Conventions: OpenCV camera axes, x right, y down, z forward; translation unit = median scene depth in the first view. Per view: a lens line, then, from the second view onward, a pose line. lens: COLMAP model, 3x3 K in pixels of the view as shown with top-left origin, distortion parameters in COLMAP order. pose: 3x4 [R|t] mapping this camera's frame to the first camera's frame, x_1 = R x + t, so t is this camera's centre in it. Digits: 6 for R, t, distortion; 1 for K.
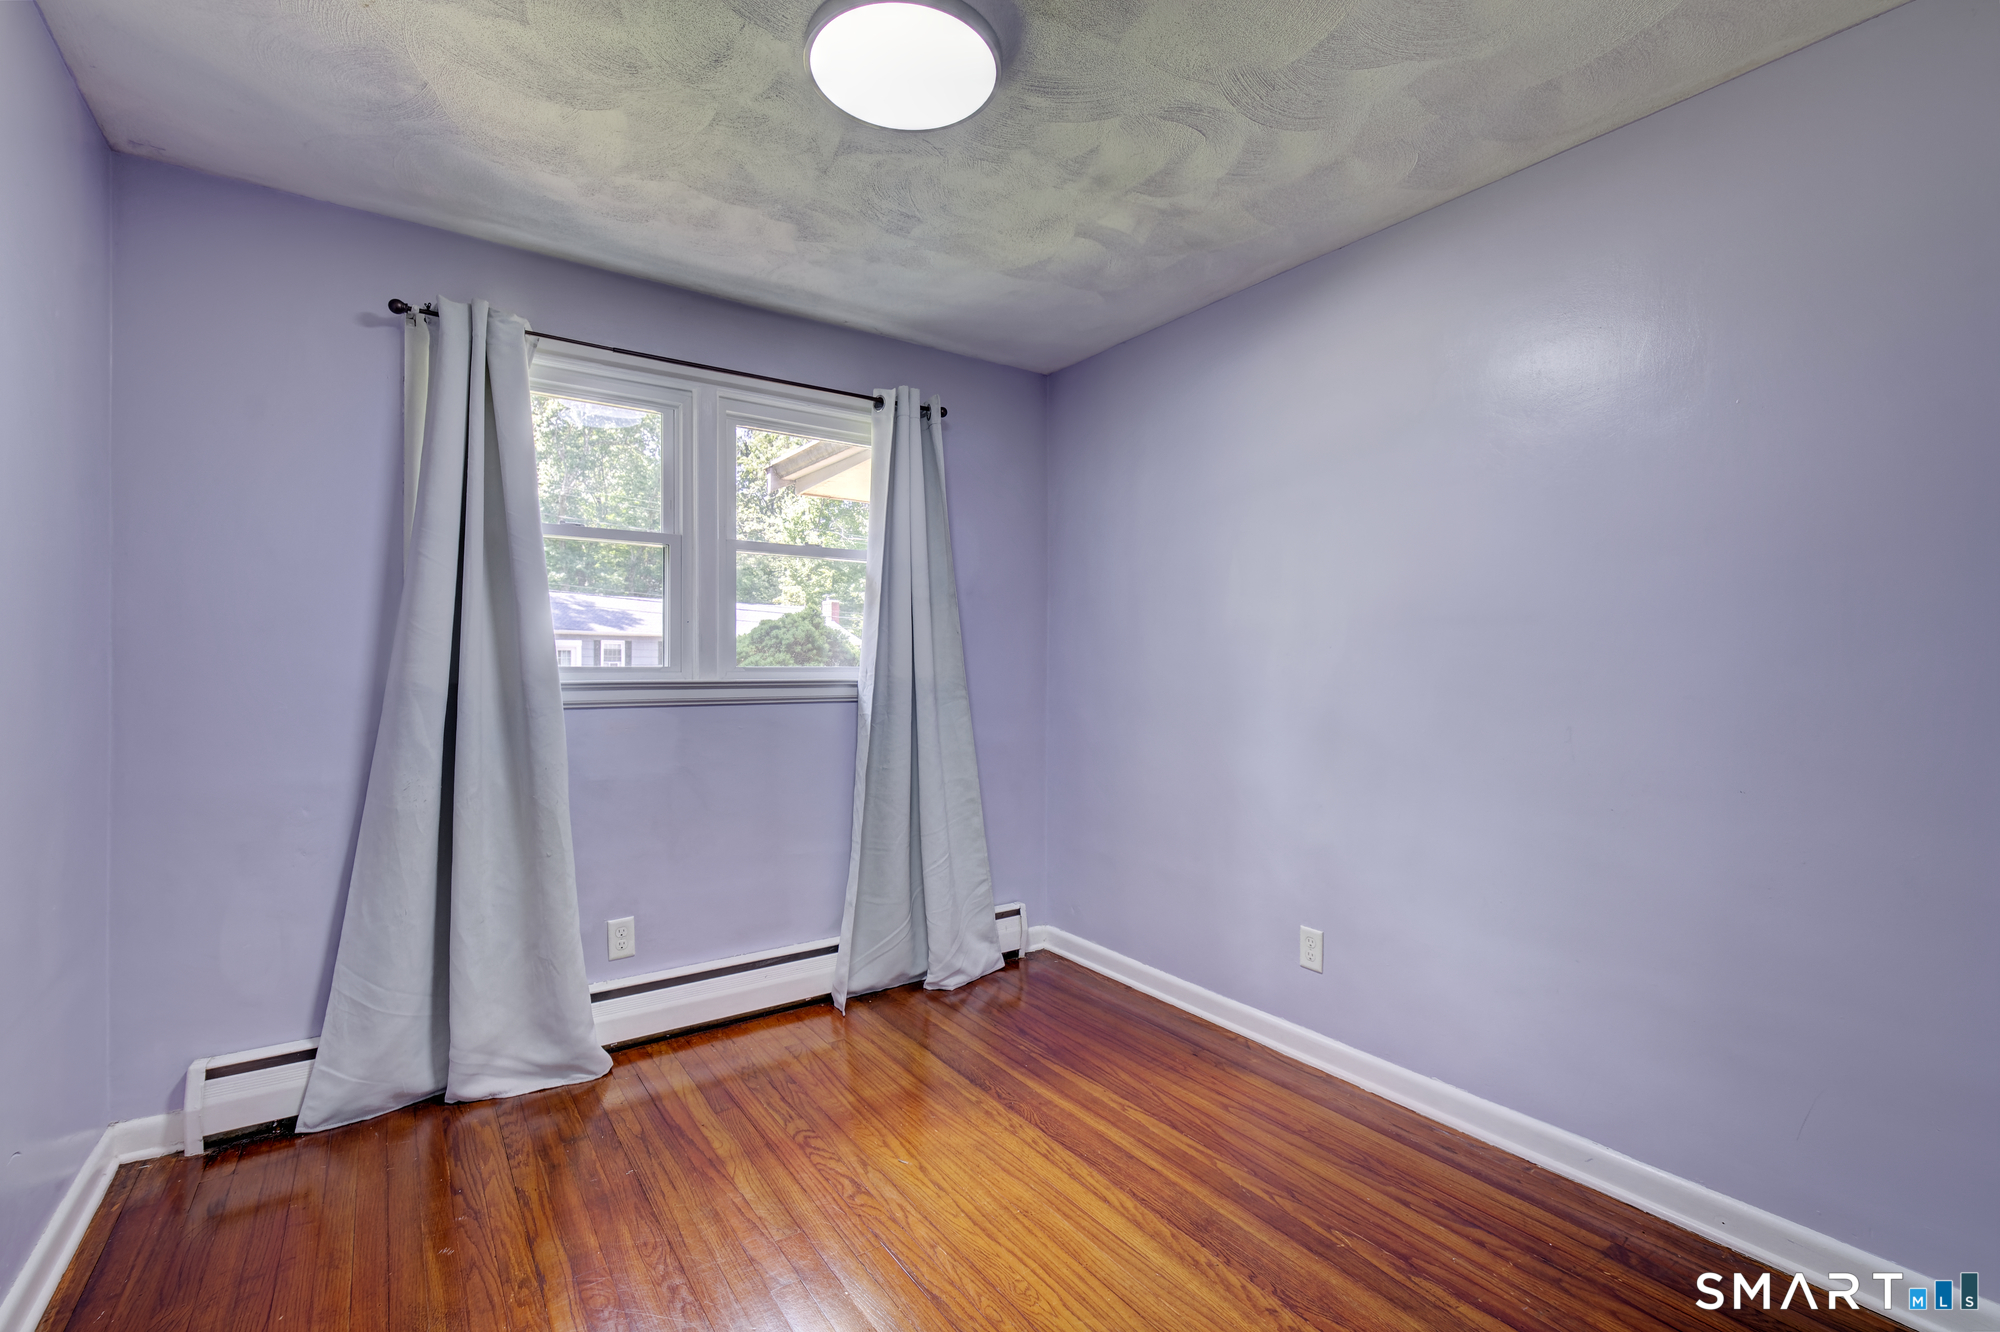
lens RADIAL K [[881.8, 0, 1004.5], [0, 881.8, 657.0], [0, 0, 1]] dist [-0.001040, 0.001132]
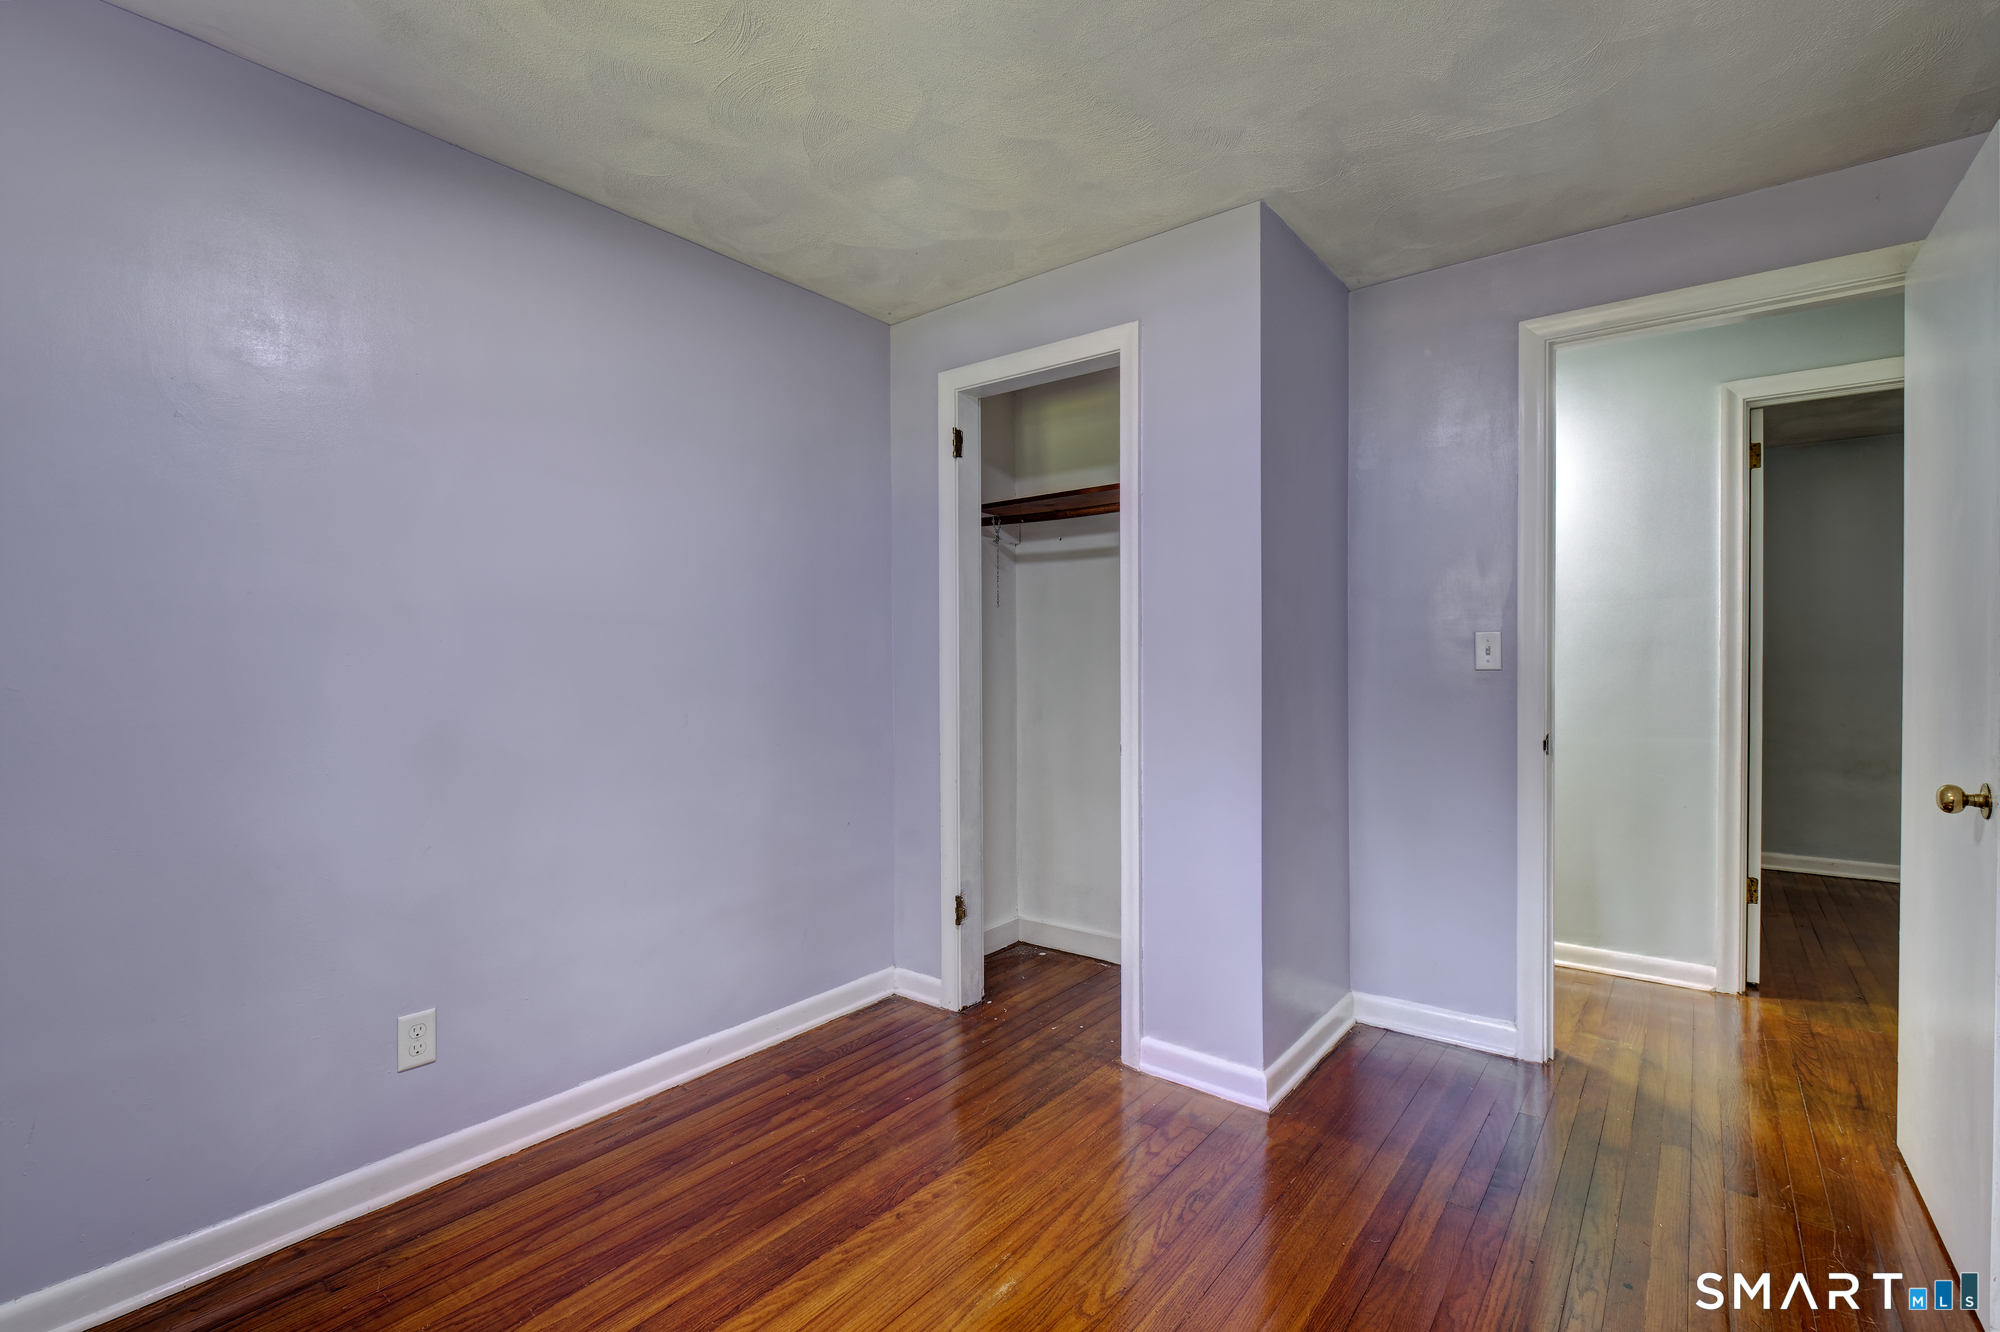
lens RADIAL K [[881.8, 0, 994.9], [0, 881.8, 666.5], [0, 0, 1]] dist [-0.001040, 0.001132]
pose [[-0.285373, -0.000254, 0.958417, -0.713183], [-0.003657, 0.999993, -0.000824, 0.015021], [-0.958410, -0.003740, -0.285371, 1.022139]]
